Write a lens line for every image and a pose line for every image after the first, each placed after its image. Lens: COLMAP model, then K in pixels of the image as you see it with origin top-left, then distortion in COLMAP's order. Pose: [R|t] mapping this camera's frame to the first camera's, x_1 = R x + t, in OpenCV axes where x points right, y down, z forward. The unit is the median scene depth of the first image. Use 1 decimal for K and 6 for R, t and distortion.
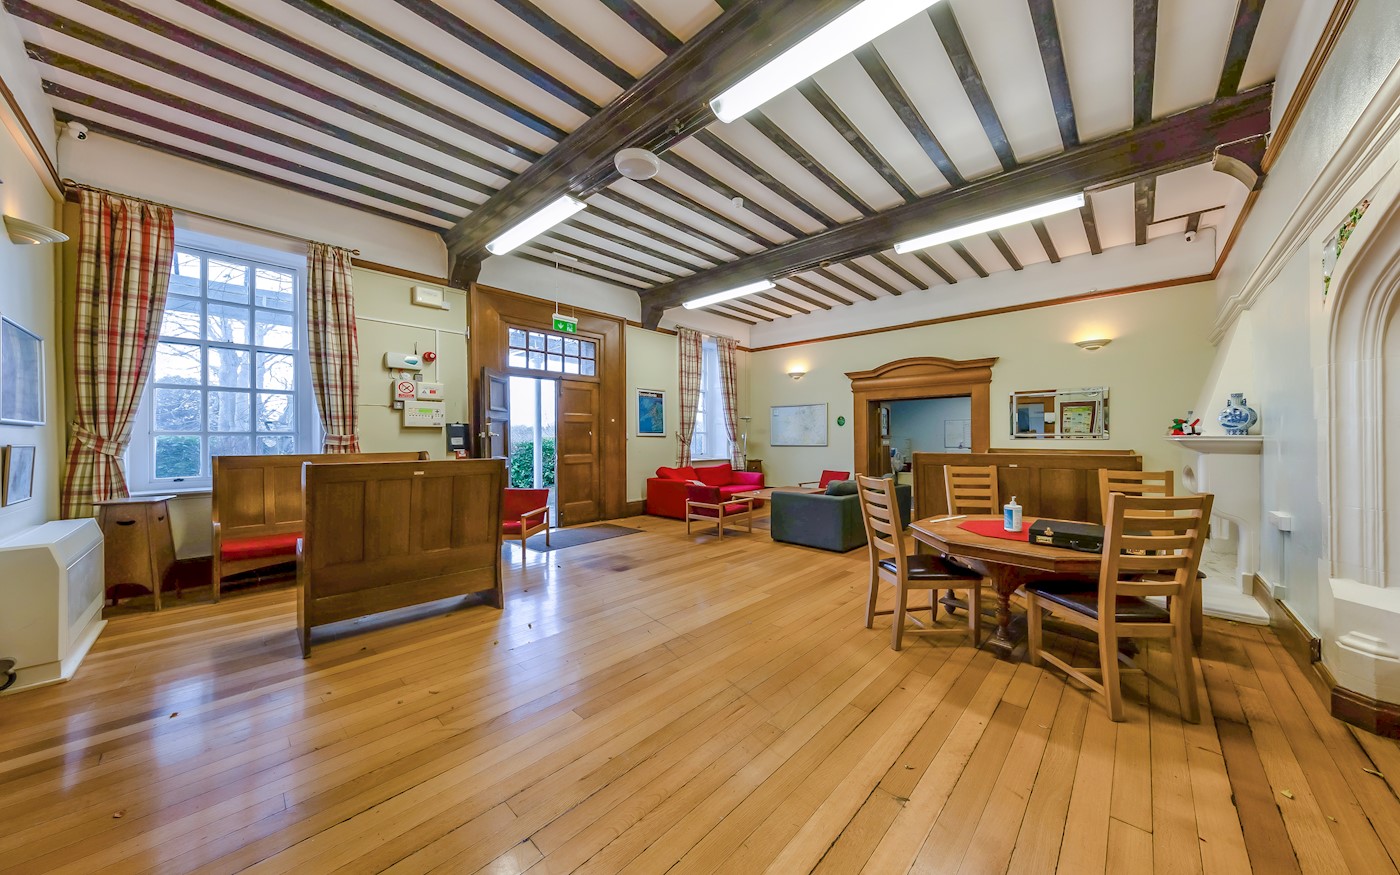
lens RADIAL K [[469.7, 0, 695.4], [0, 469.7, 438.3], [0, 0, 1]] dist [0.002456, 0.000114]
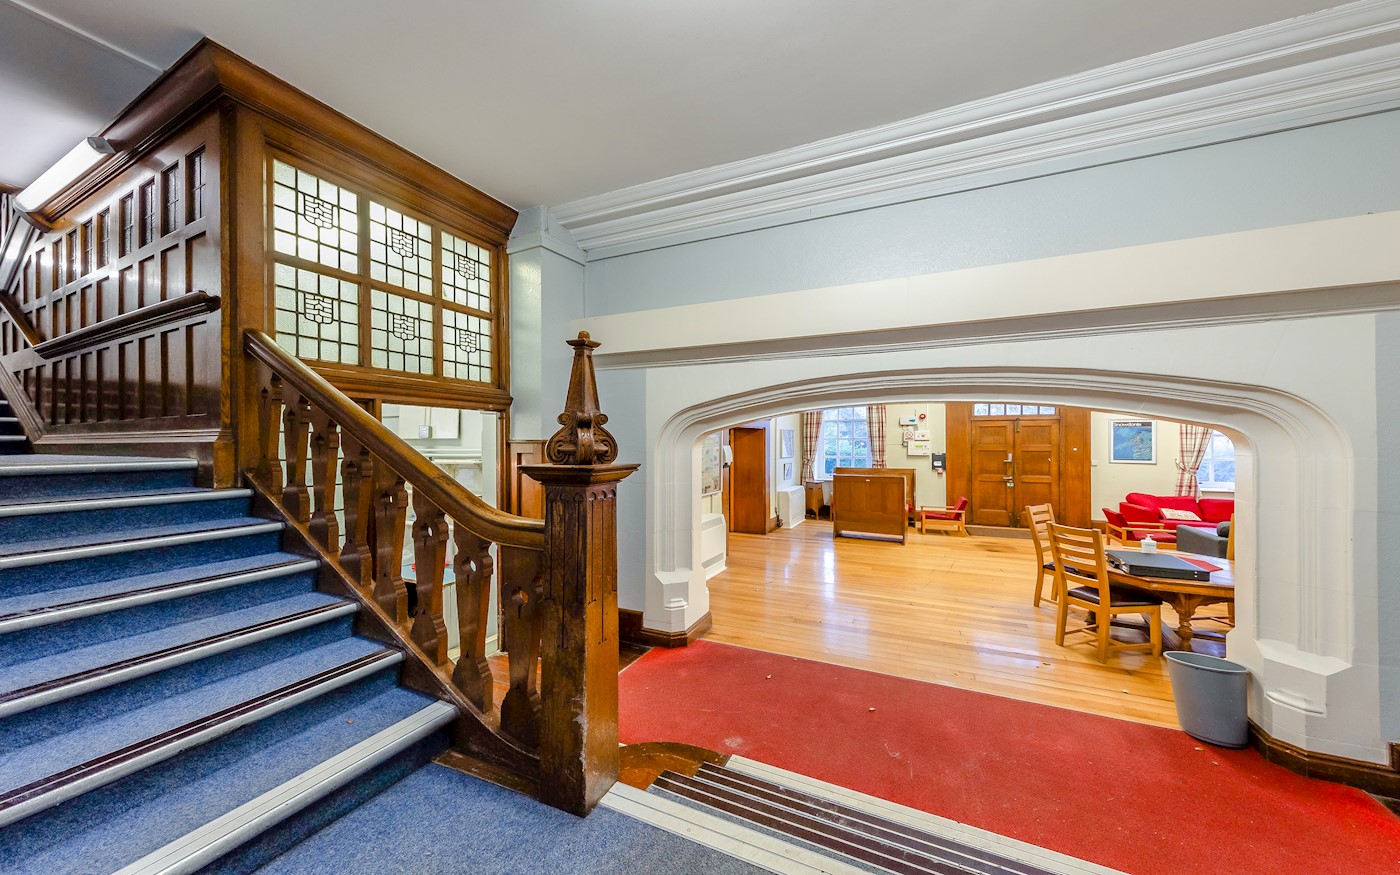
lens RADIAL K [[469.7, 0, 699.5], [0, 469.7, 438.4], [0, 0, 1]] dist [0.002456, 0.000114]
pose [[0.307901, -0.001363, -0.951418, 0.461902], [0.002152, 0.999997, -0.000736, -0.046201], [0.951416, -0.001821, 0.307903, -0.193610]]
